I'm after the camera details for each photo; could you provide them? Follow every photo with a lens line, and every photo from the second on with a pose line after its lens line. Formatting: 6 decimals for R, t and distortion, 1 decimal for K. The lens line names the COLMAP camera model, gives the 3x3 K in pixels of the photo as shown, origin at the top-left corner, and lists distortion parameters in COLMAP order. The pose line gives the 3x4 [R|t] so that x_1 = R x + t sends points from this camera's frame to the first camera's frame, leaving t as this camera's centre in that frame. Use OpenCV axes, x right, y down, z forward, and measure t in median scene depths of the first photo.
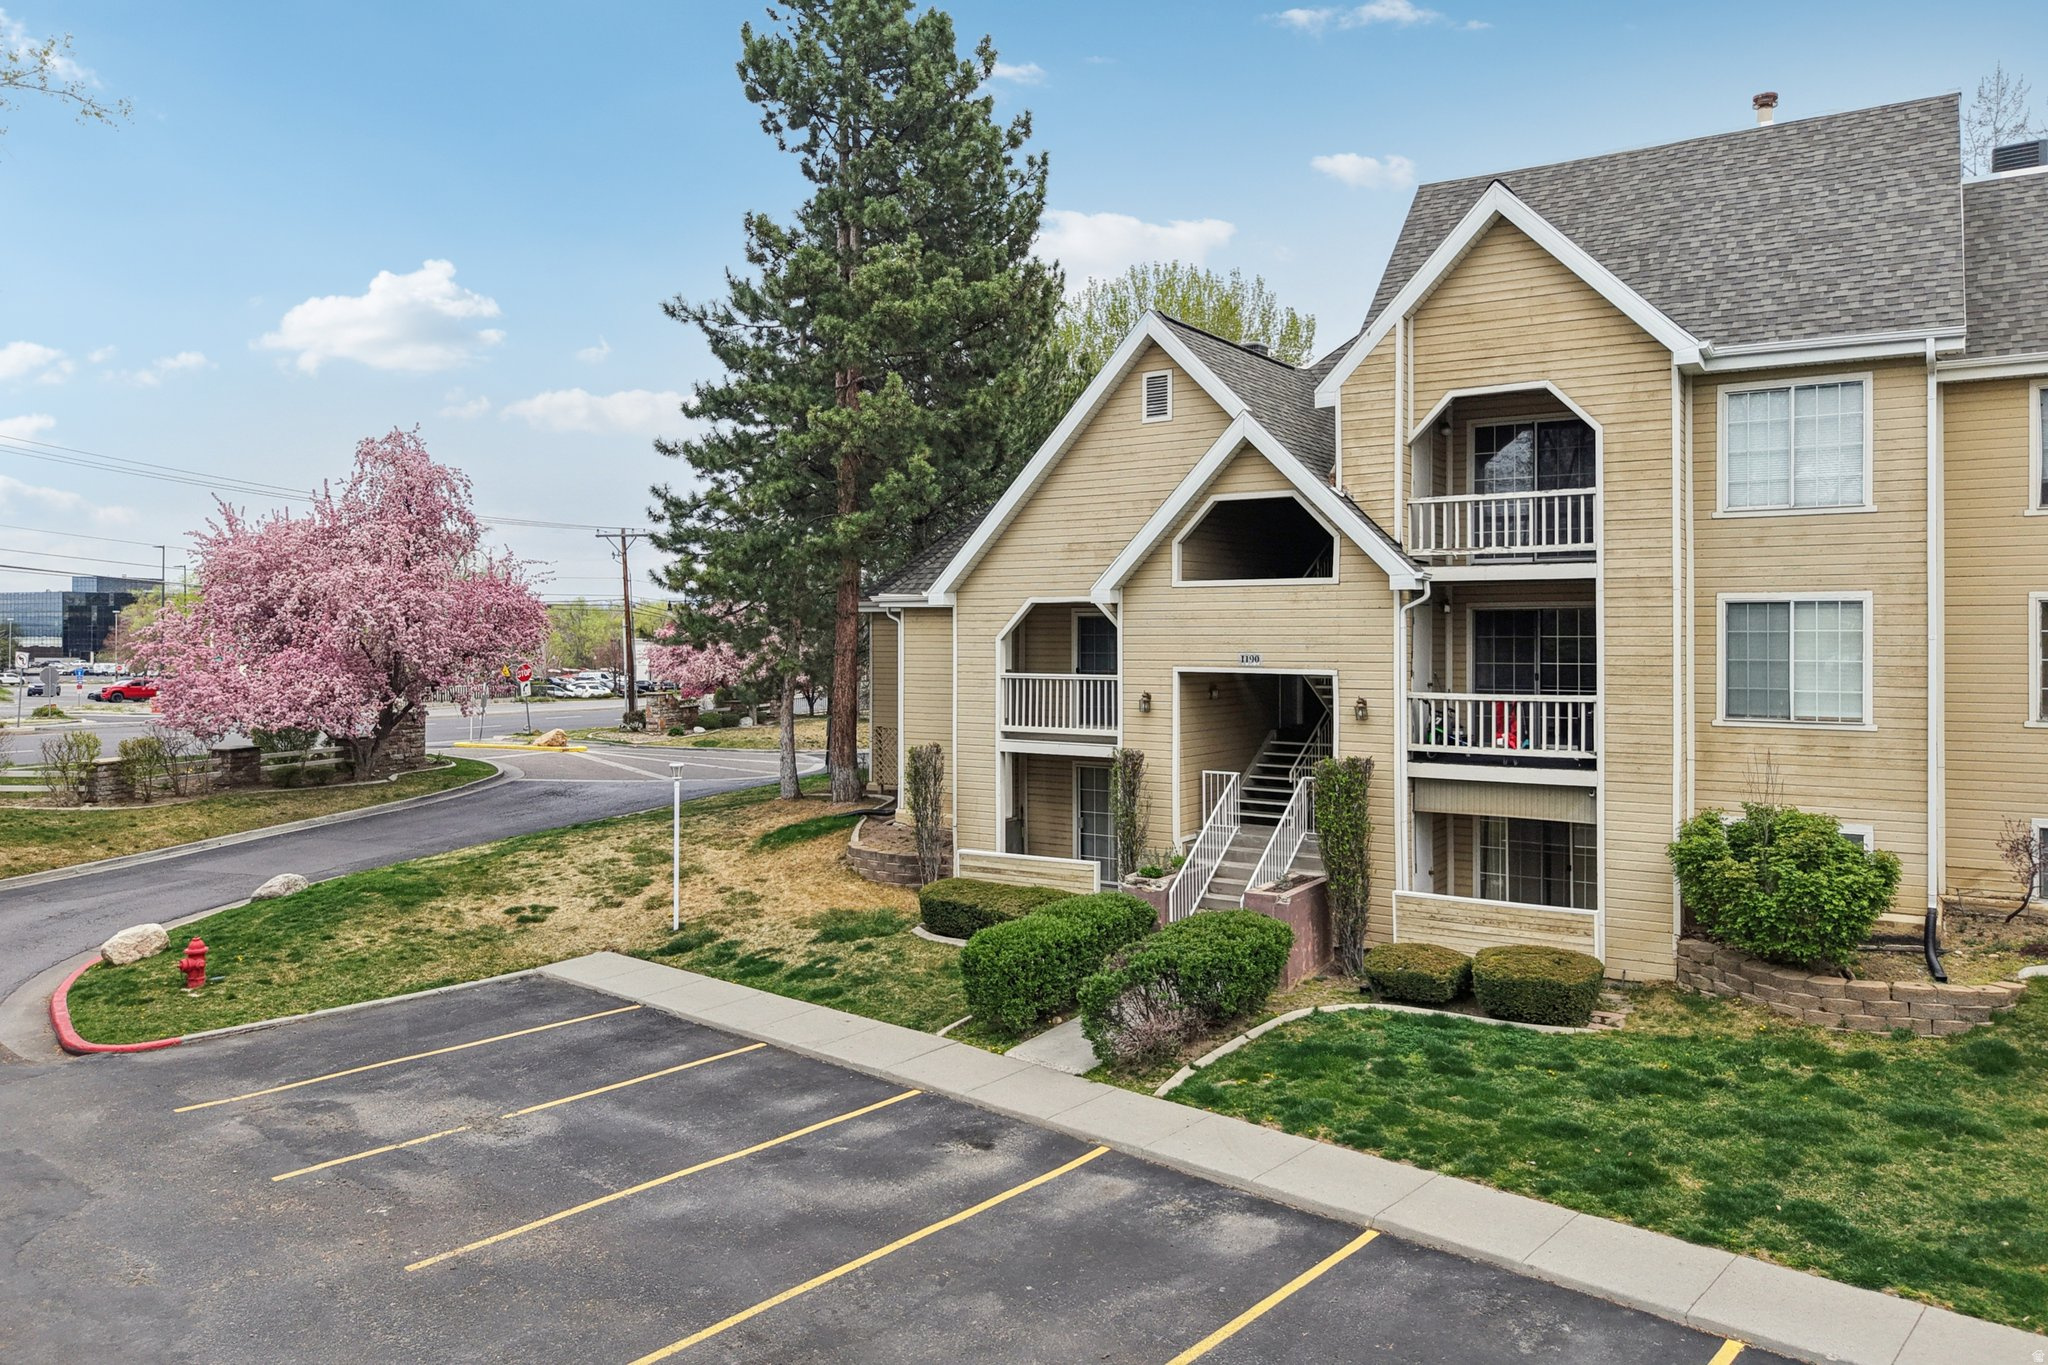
lens RADIAL K [[1389.4, 0, 1019.5], [0, 1389.4, 648.2], [0, 0, 1]] dist [0.030372, -0.038407]
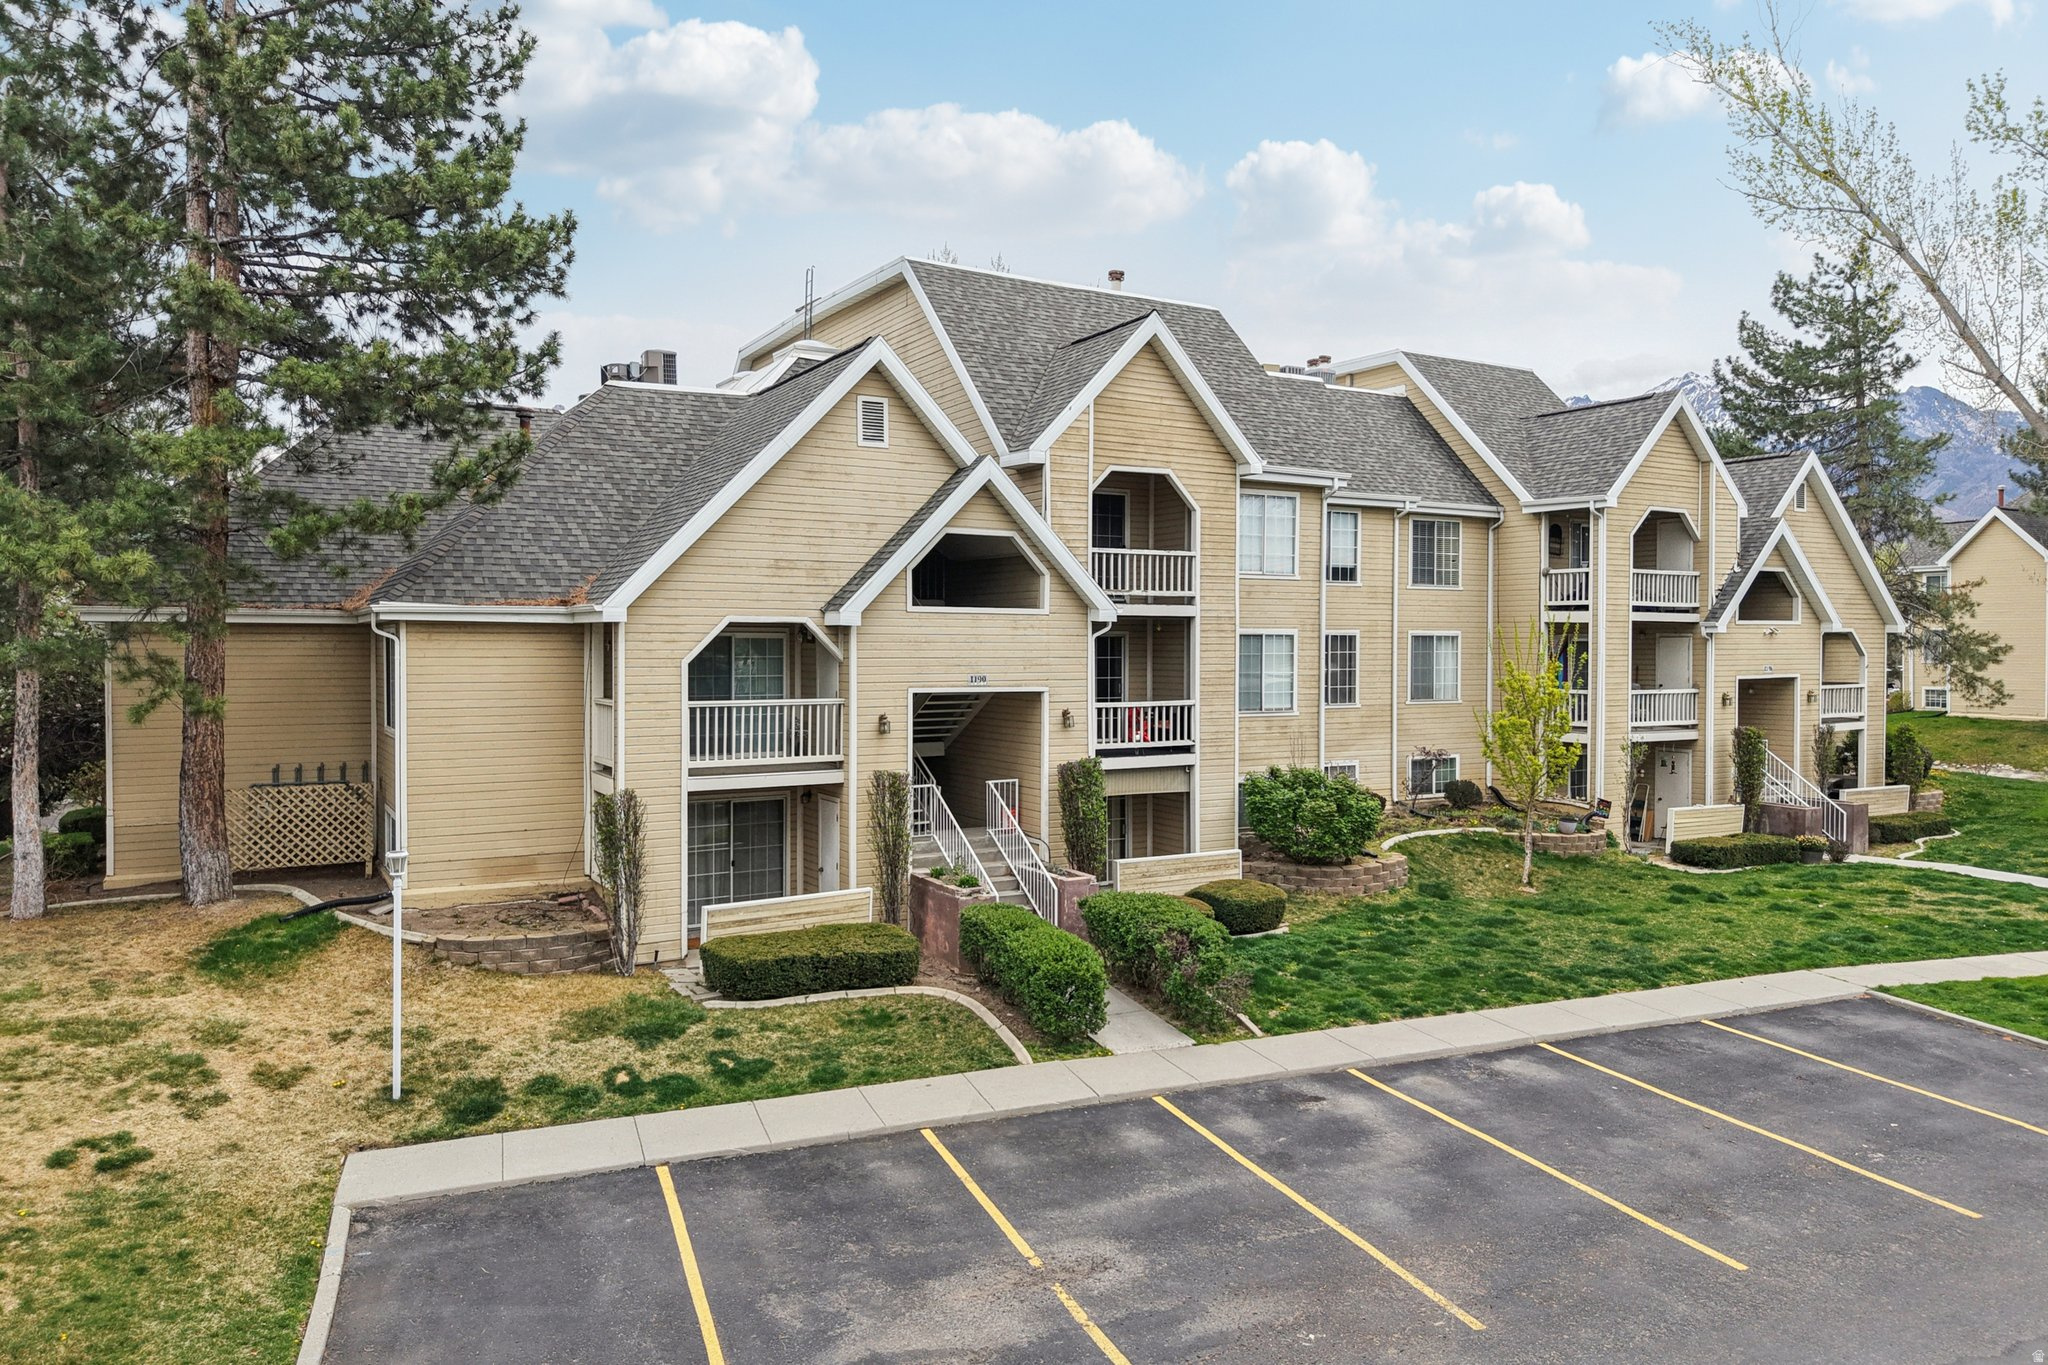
lens RADIAL K [[1389.4, 0, 1021.9], [0, 1389.4, 672.4], [0, 0, 1]] dist [0.030372, -0.038407]
pose [[0.441936, -0.018225, 0.896862, -0.897127], [0.005757, 0.999831, 0.017480, -0.018806], [-0.897028, -0.002562, 0.441966, 0.533285]]
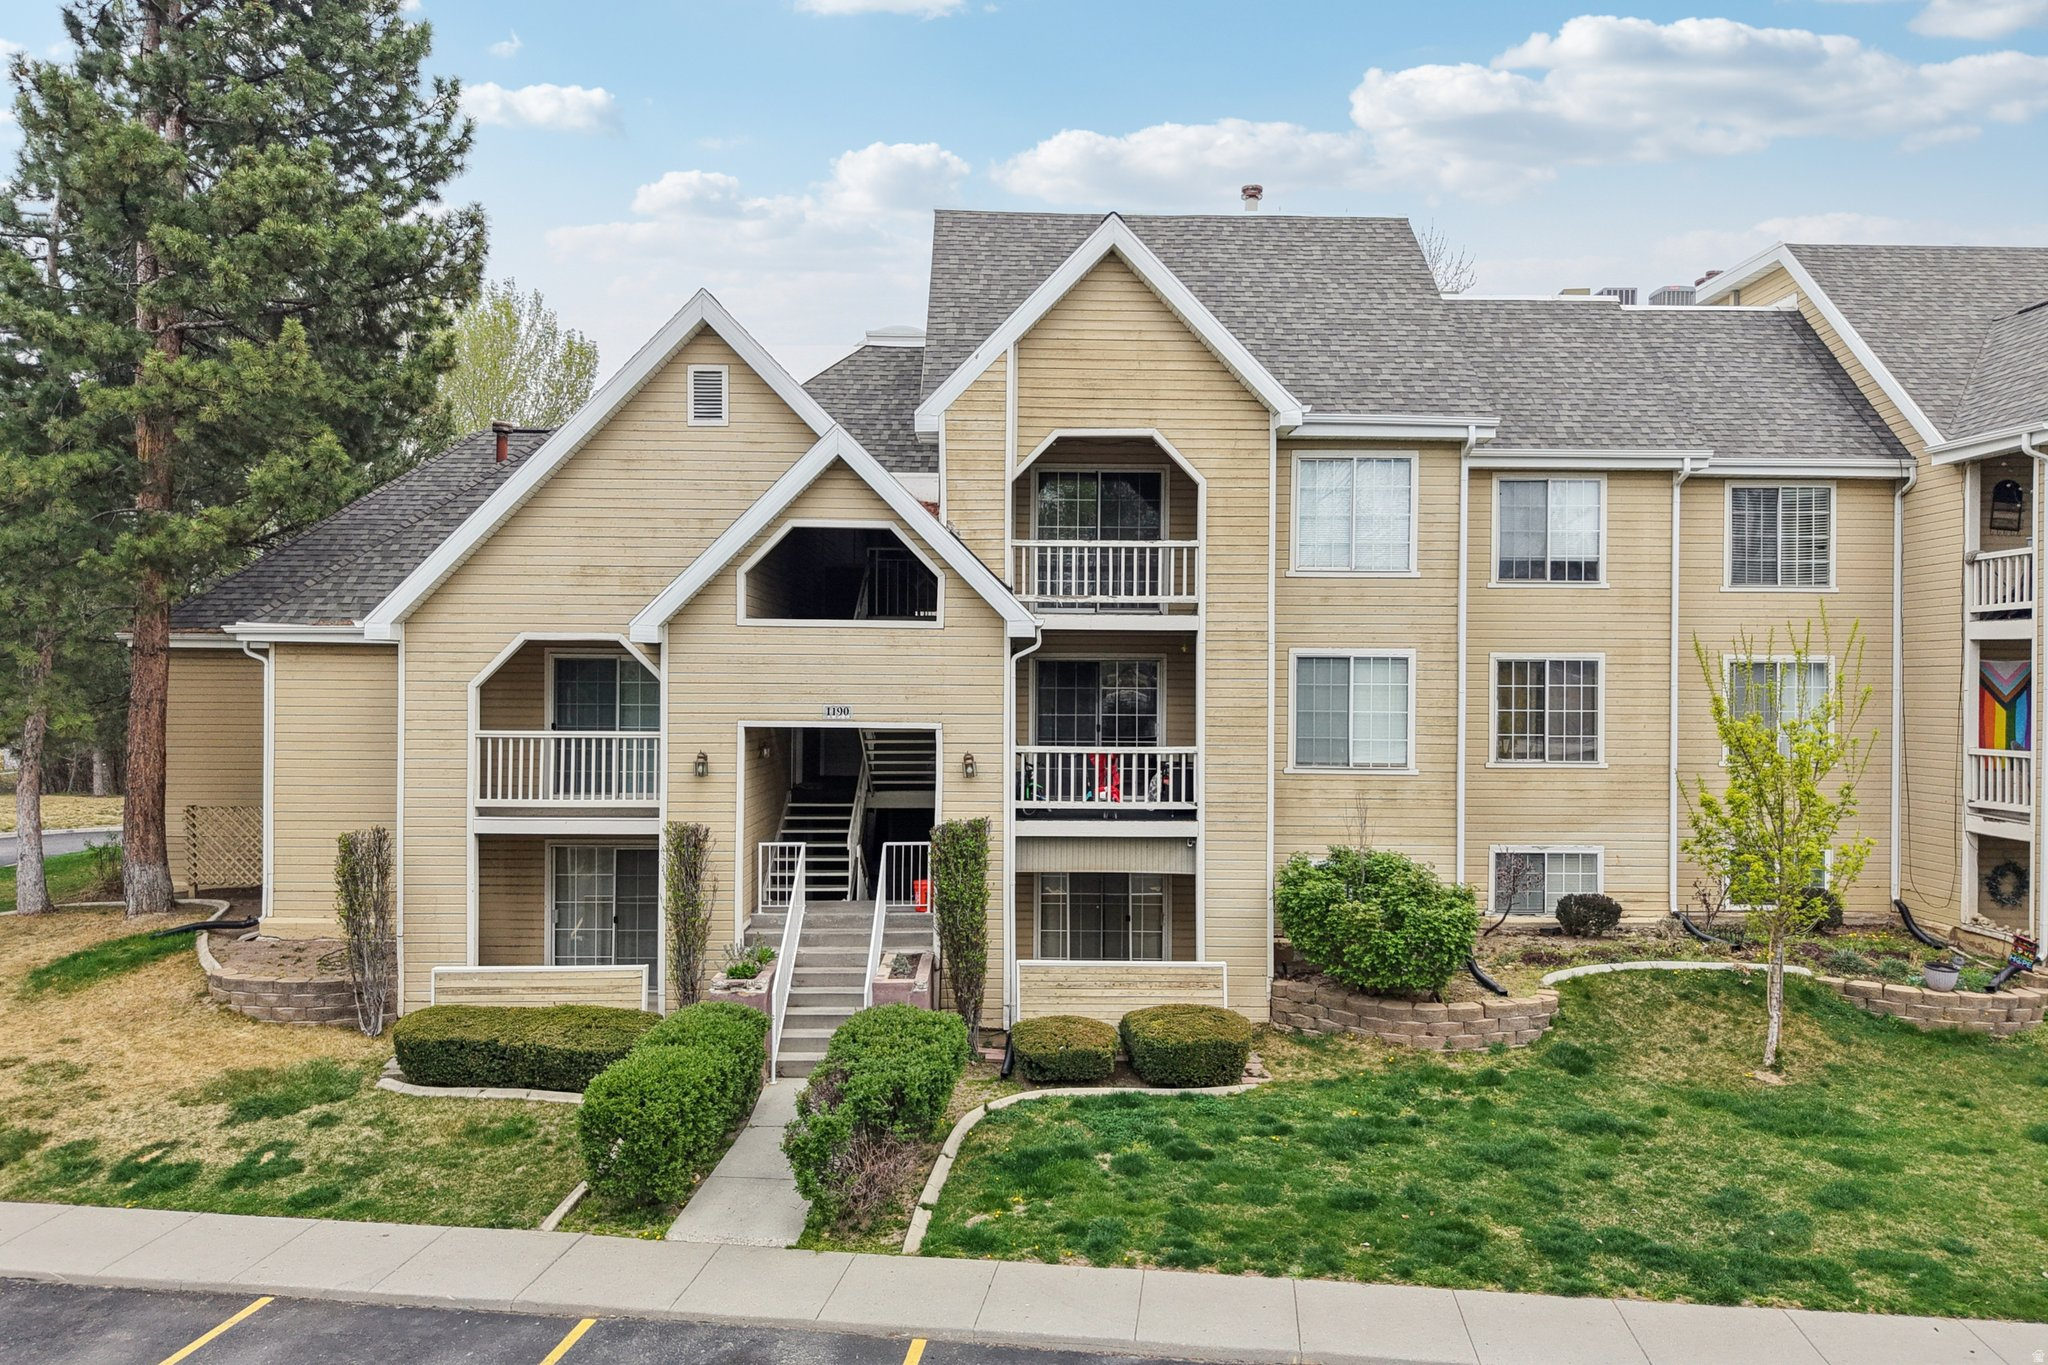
lens RADIAL K [[1389.4, 0, 1026.4], [0, 1389.4, 692.5], [0, 0, 1]] dist [0.030372, -0.038407]
pose [[0.826816, 0.003488, 0.562462, -0.248150], [-0.002314, 0.999993, -0.002801, -0.002155], [-0.562468, 0.001014, 0.826818, 0.239210]]
